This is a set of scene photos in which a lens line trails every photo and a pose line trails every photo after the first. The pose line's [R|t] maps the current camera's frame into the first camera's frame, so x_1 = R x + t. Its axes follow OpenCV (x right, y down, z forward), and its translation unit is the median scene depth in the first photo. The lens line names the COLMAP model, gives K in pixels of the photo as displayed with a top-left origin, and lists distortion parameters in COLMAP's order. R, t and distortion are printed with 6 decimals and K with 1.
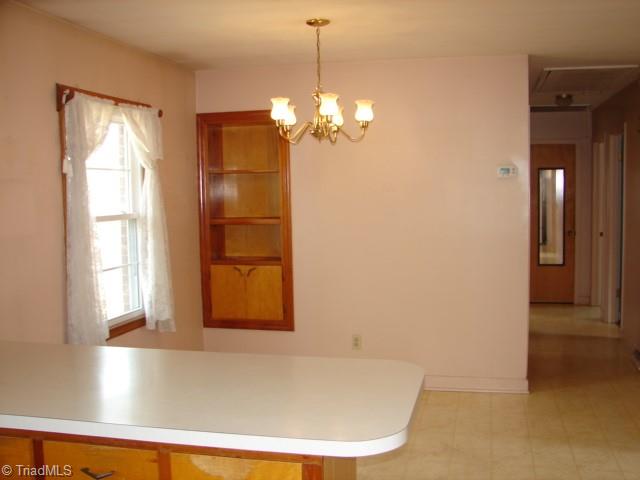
lens RADIAL K [[690.3, 0, 332.5], [0, 690.3, 250.3], [0, 0, 1]] dist [-0.226251, 0.285665]
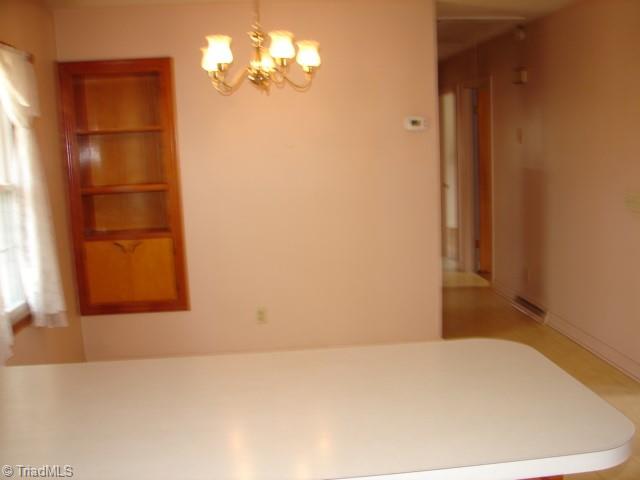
lens RADIAL K [[690.3, 0, 332.5], [0, 690.3, 250.3], [0, 0, 1]] dist [-0.226251, 0.285665]
pose [[0.945495, -0.068721, 0.318304, -0.157061], [0.051279, 0.996704, 0.062864, -0.005261], [-0.321575, -0.043115, 0.945902, 0.112617]]
